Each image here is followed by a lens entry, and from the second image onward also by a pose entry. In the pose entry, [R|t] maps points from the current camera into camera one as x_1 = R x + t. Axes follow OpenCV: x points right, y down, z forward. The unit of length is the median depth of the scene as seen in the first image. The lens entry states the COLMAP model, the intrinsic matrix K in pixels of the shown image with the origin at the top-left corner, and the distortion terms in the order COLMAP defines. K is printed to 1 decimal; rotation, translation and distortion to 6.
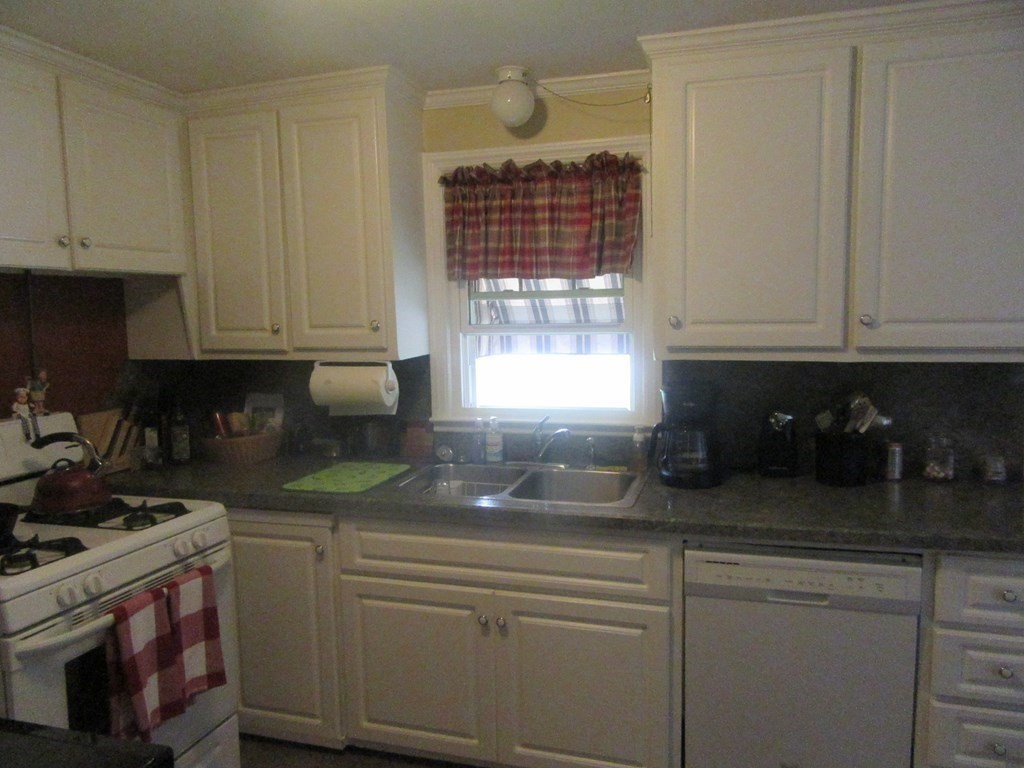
lens RADIAL K [[752.7, 0, 512.0], [0, 752.7, 384.0], [0, 0, 1]] dist [-0.002551, -0.000115]
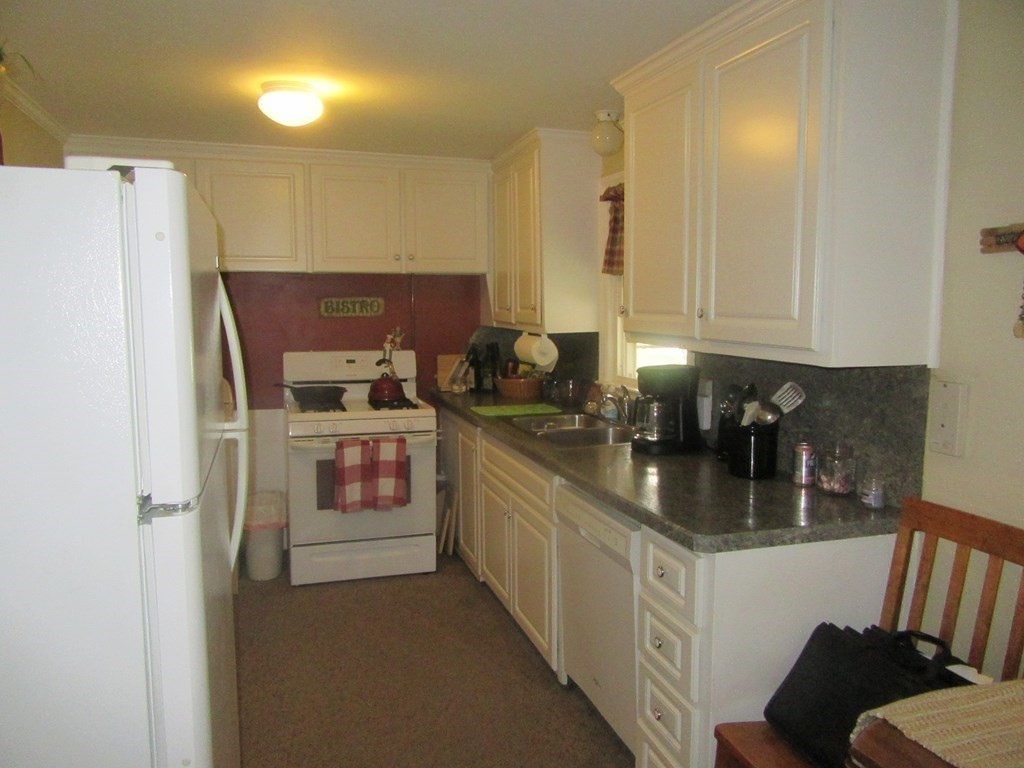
lens RADIAL K [[770.8, 0, 512.0], [0, 770.8, 384.0], [0, 0, 1]] dist [-0.000999, -0.000182]
pose [[0.570080, 0.108685, -0.814369, 1.078010], [-0.095383, 0.993264, 0.065790, -0.027853], [0.816034, 0.040172, 0.576606, 0.135746]]
